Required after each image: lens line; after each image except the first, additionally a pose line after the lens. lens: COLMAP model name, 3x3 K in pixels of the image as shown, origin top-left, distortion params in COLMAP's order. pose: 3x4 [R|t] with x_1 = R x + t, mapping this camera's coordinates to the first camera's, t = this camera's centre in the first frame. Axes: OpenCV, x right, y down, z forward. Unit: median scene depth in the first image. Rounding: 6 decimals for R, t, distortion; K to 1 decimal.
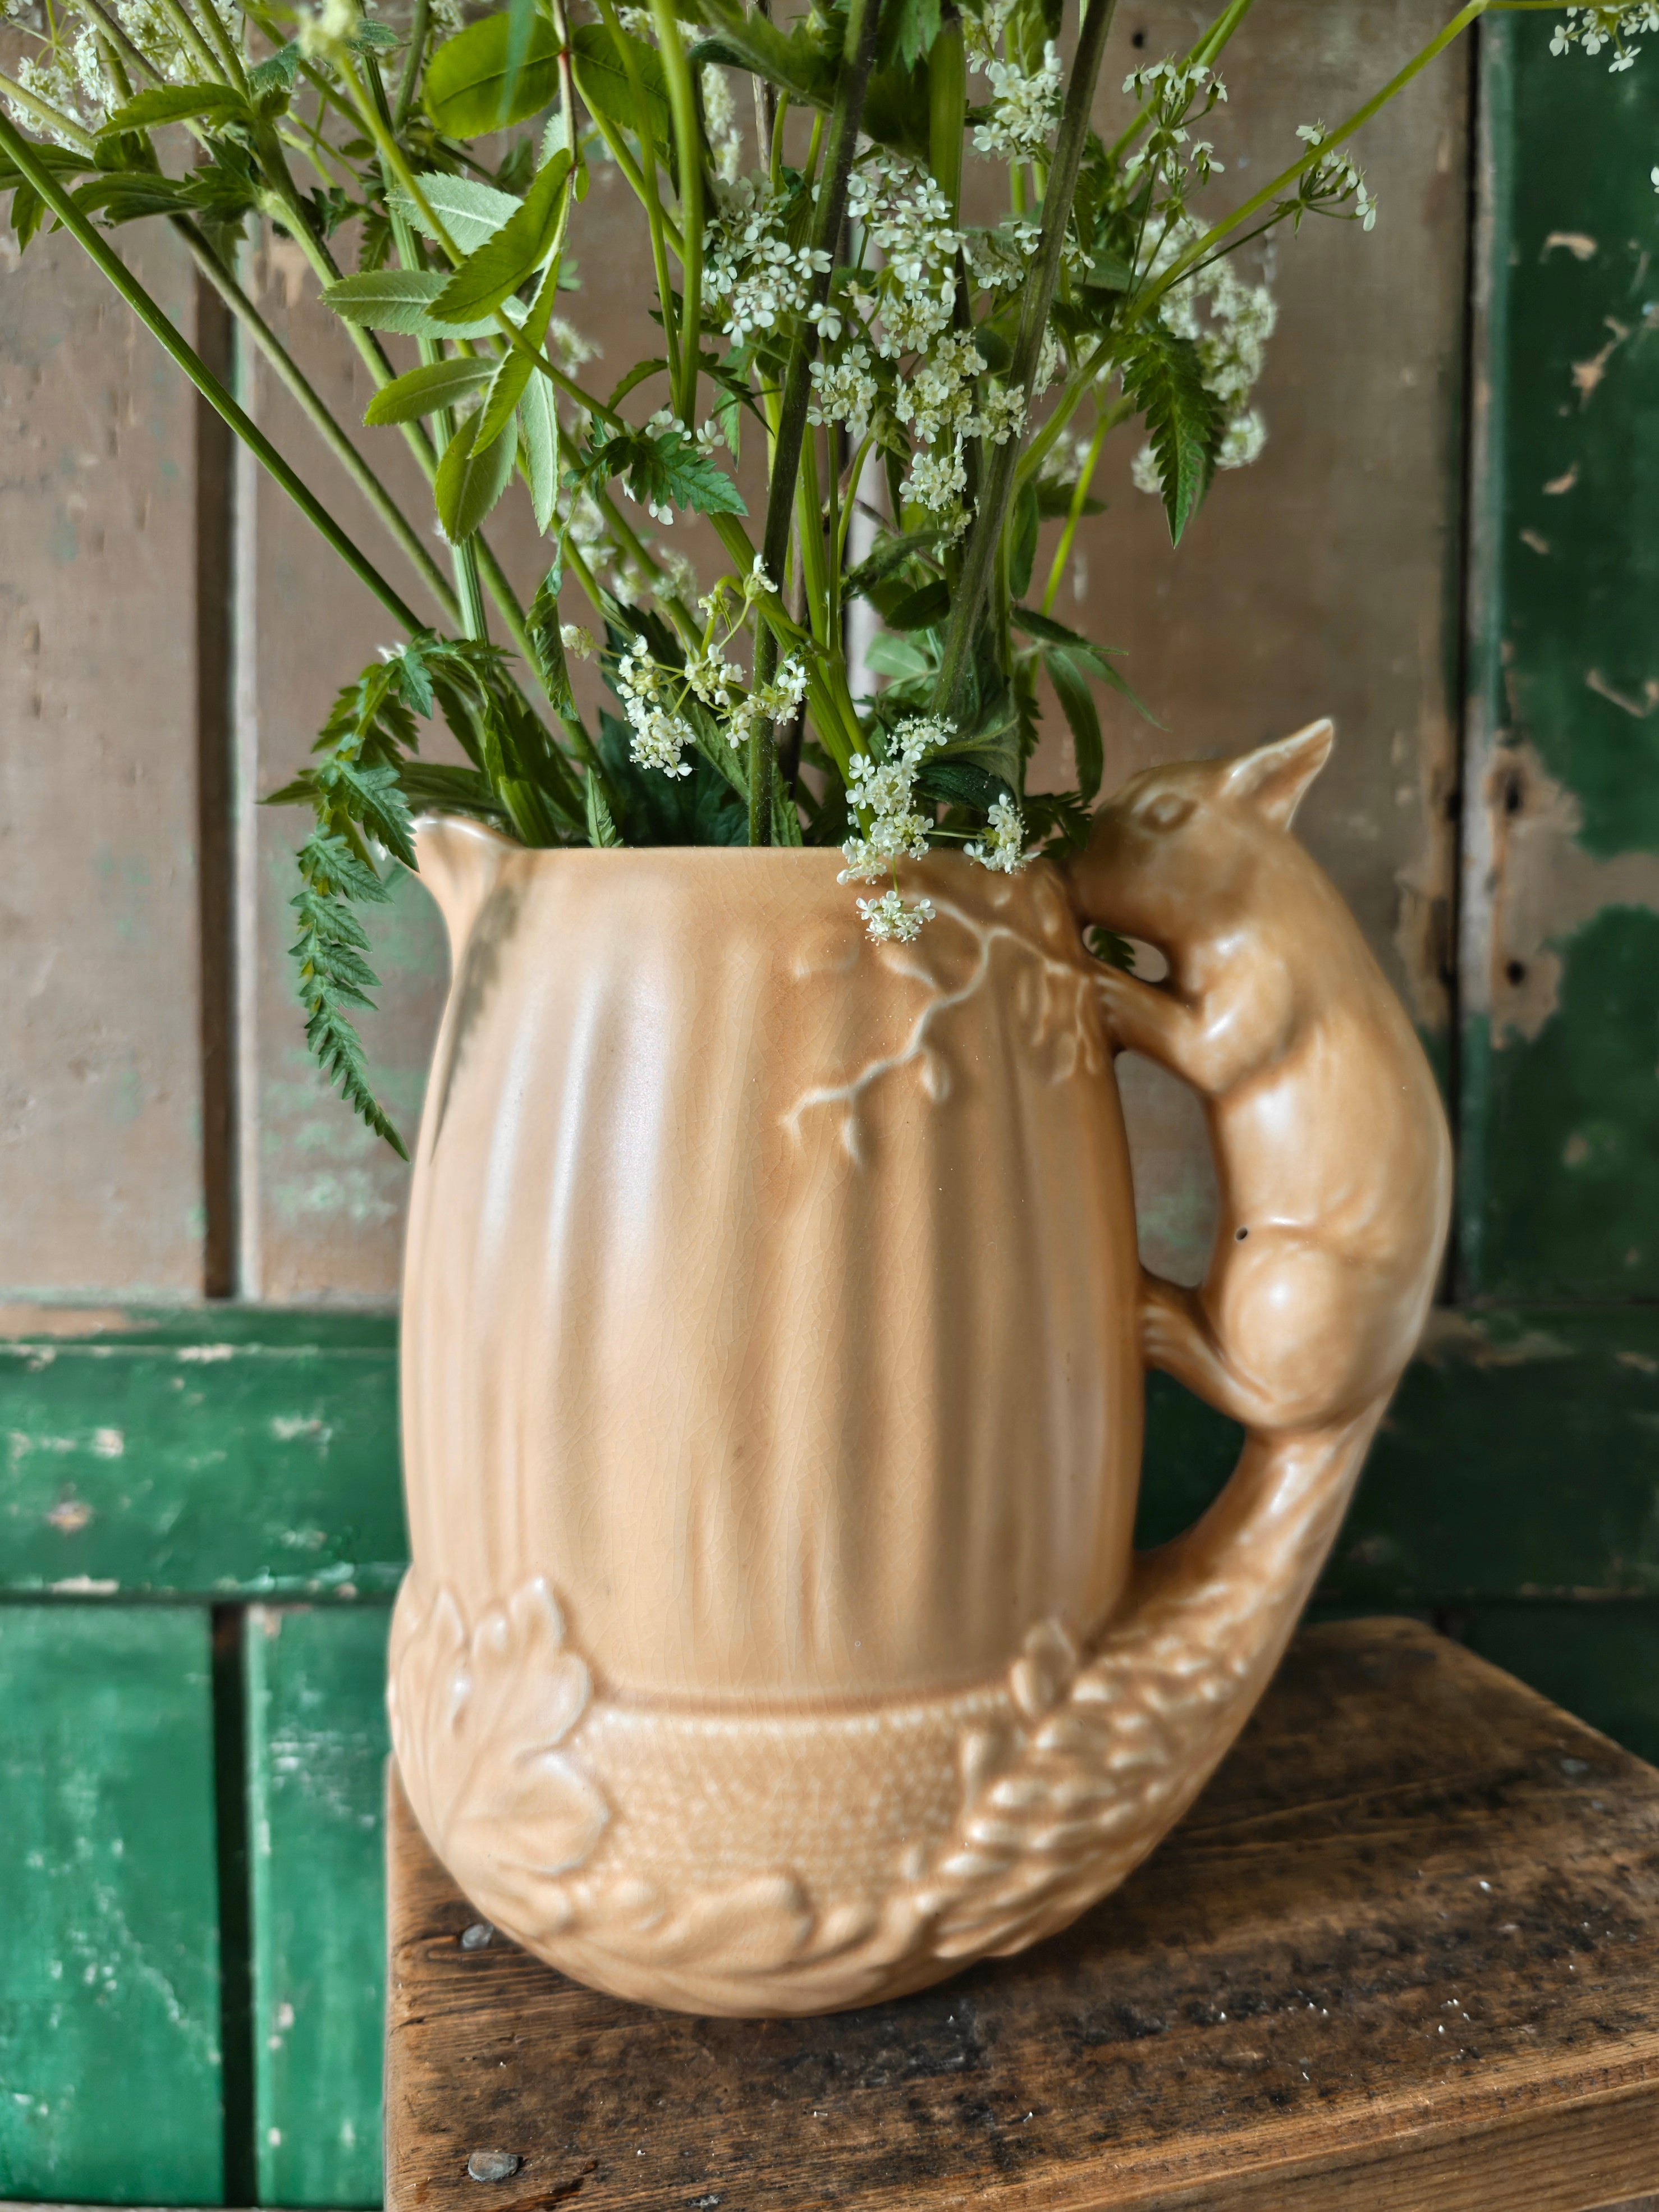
lens RADIAL K [[1545.1, 0, 834.1], [0, 1545.1, 1103.3], [0, 0, 1]] dist [-0.050907, 0.024343]
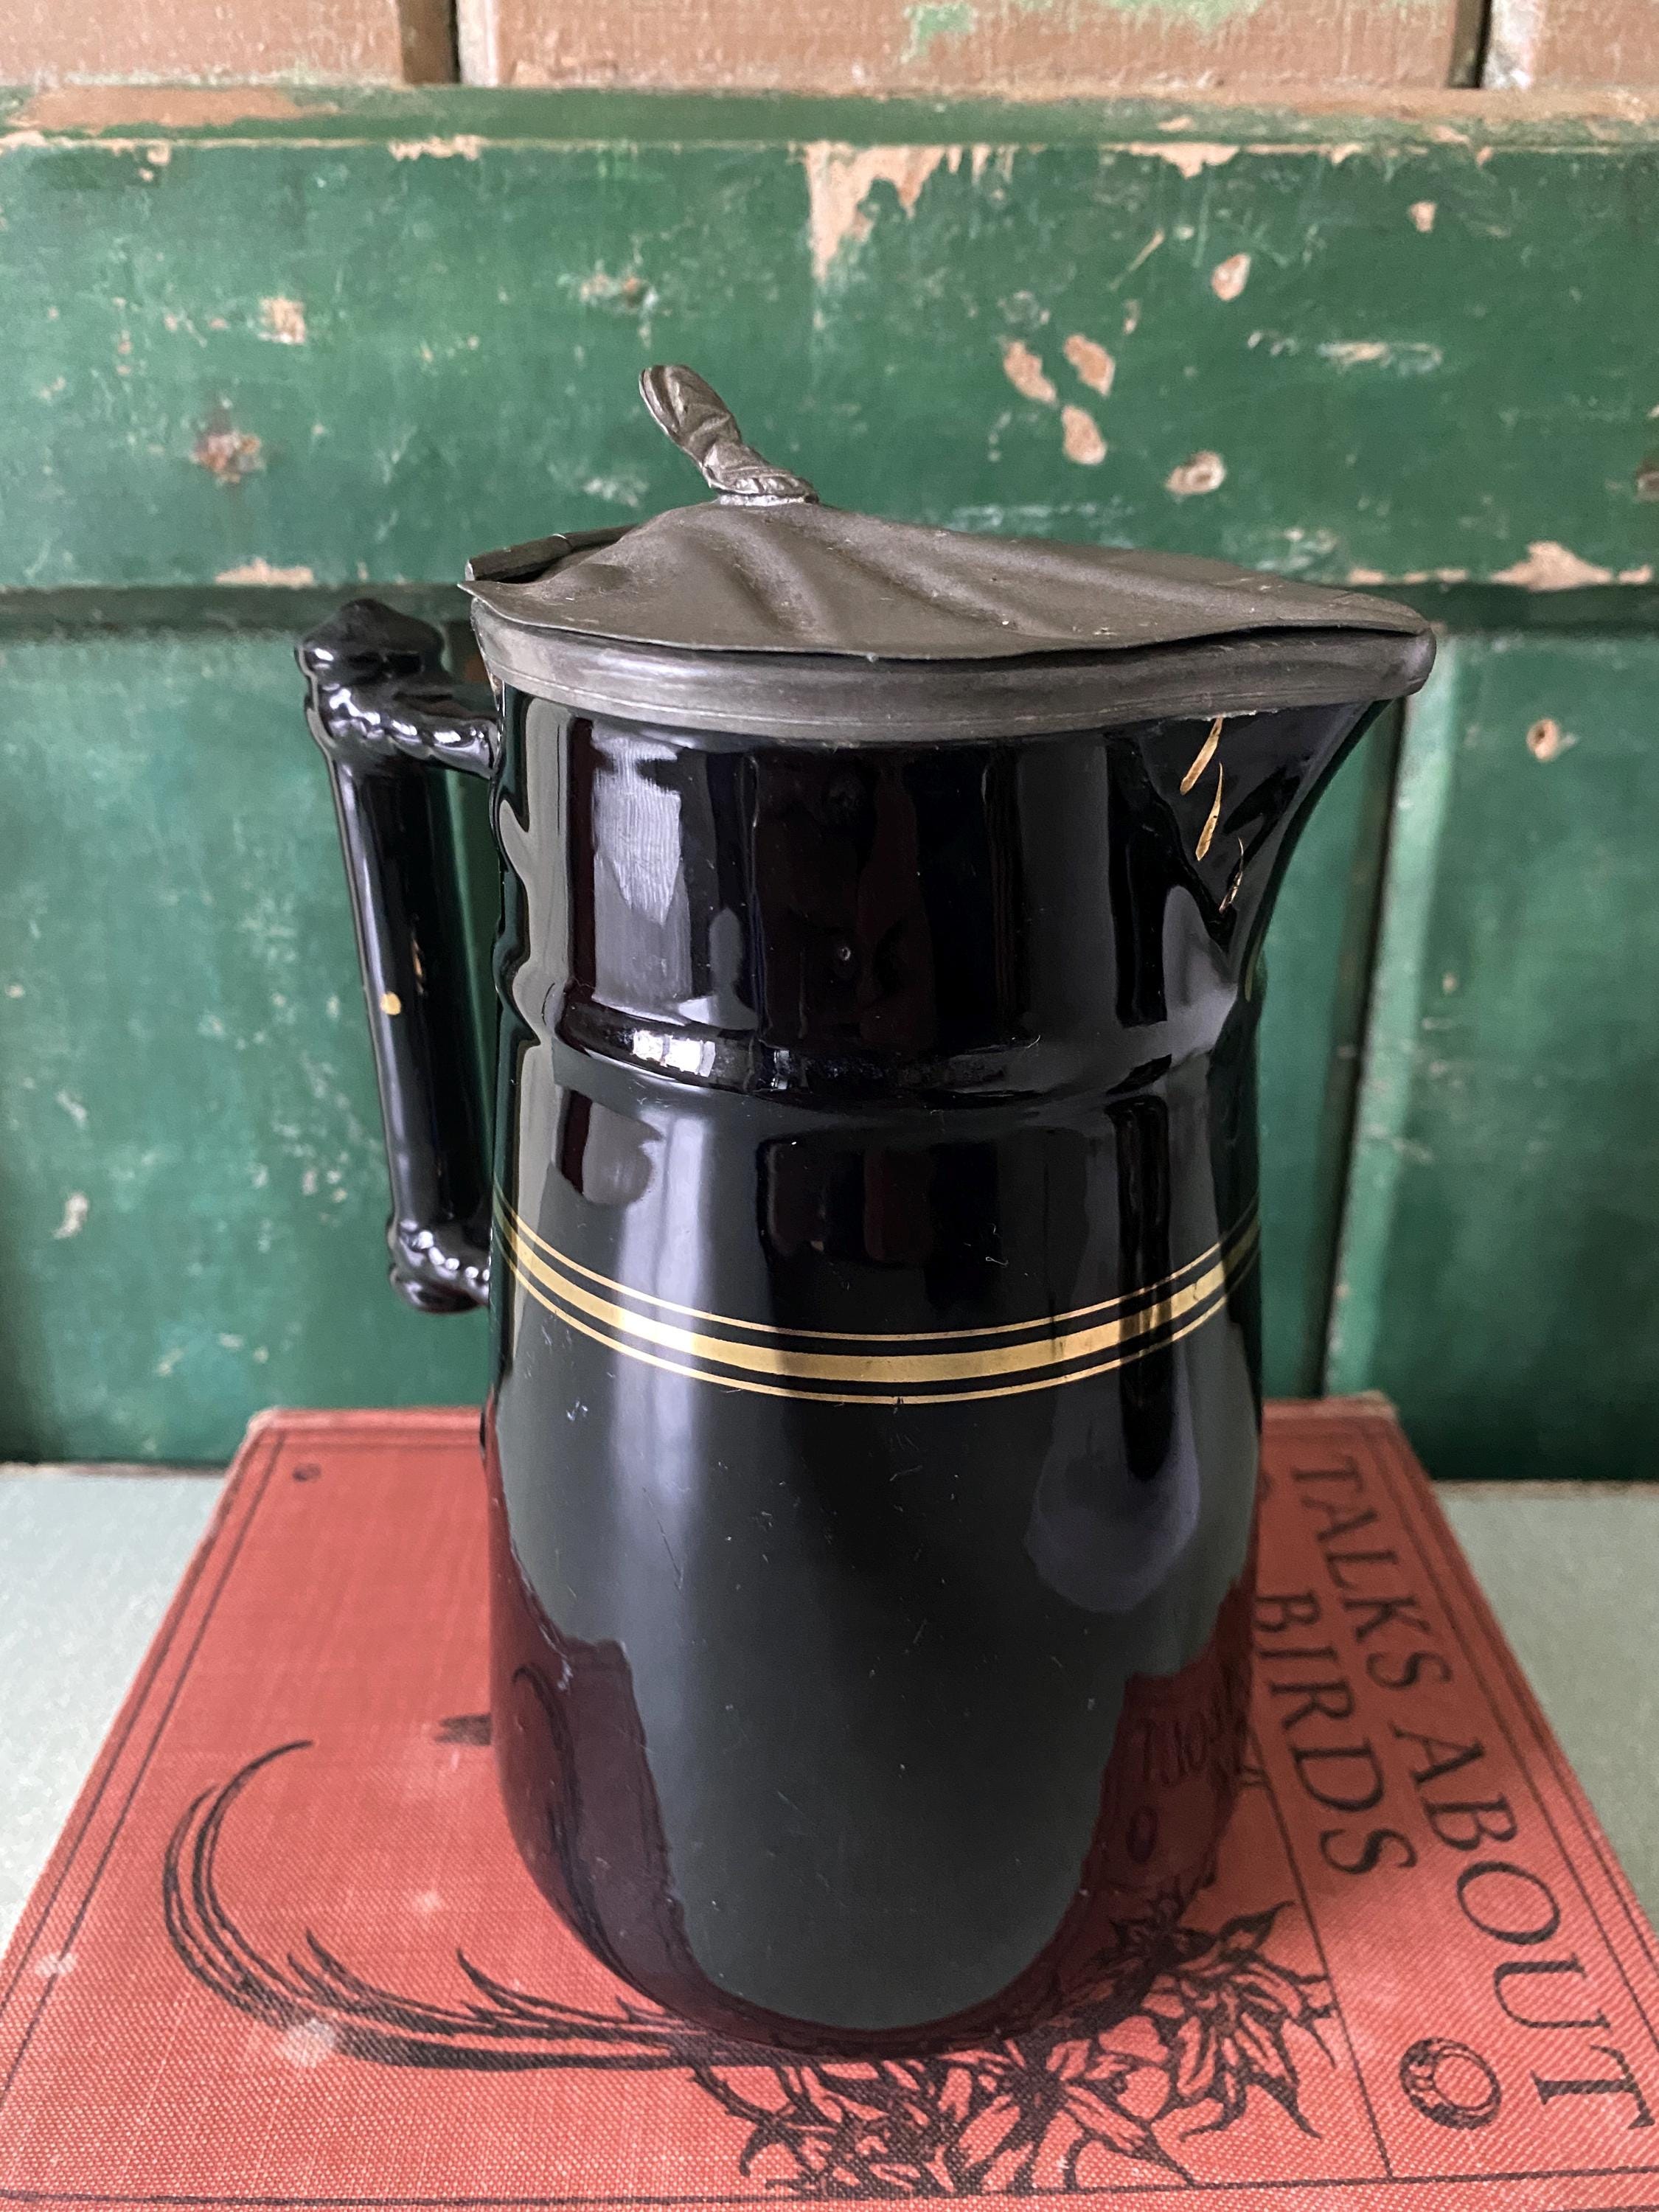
lens RADIAL K [[1752.2, 0, 840.8], [0, 1752.2, 1104.3], [0, 0, 1]] dist [-0.033714, 0.011432]
pose [[0.999995, -0.001301, 0.002864, -0.370373], [0.000222, 0.937316, 0.348480, 0.388471], [-0.003137, -0.348478, 0.937312, 0.368329]]
